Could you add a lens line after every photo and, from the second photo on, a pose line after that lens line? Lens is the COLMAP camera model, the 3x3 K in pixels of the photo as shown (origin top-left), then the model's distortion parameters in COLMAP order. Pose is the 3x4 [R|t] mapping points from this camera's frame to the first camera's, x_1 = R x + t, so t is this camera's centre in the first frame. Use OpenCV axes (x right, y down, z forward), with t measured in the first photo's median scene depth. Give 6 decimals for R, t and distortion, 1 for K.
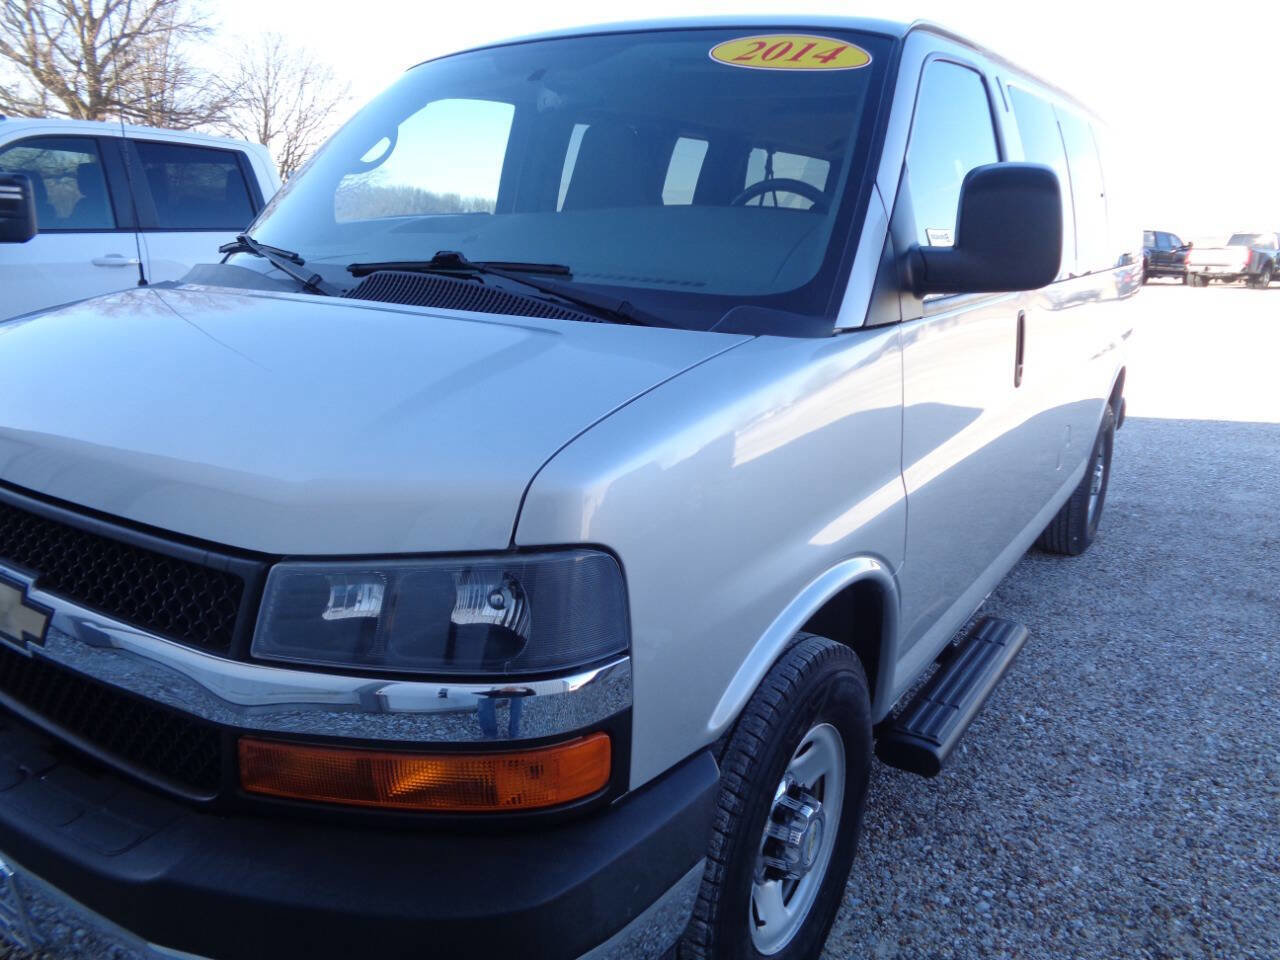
lens RADIAL K [[949.4, 0, 640.0], [0, 949.4, 480.0], [0, 0, 1]] dist [0.005478, -0.009971]
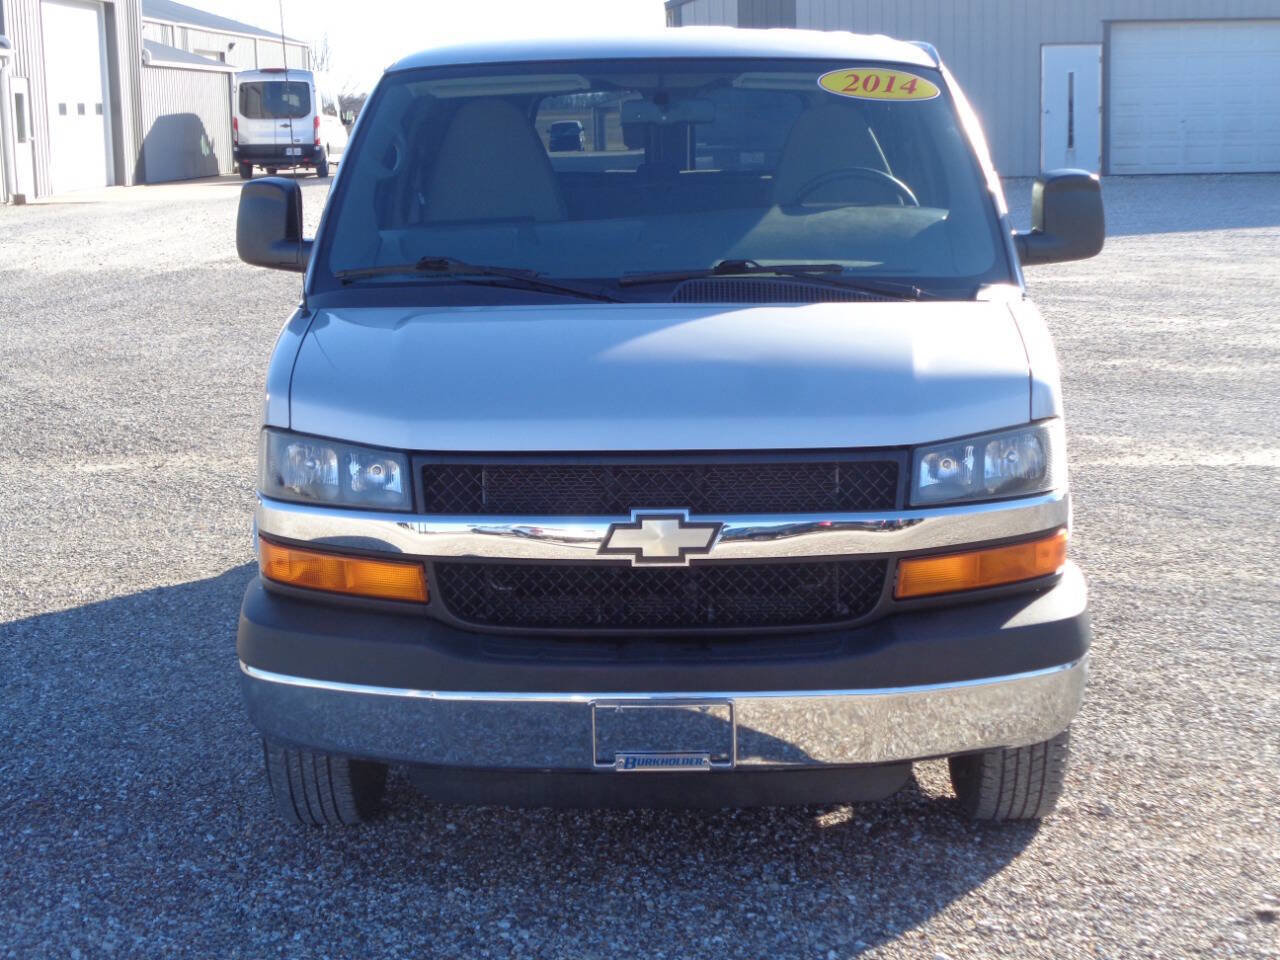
lens RADIAL K [[2133.6, 0, 640.0], [0, 2133.6, 480.0], [0, 0, 1]] dist [0.047513, -0.010300]
pose [[0.845319, -0.123151, 0.519875, -1.517282], [0.170819, 0.984293, -0.044588, 0.123726], [-0.506218, 0.126495, 0.853078, -1.087818]]
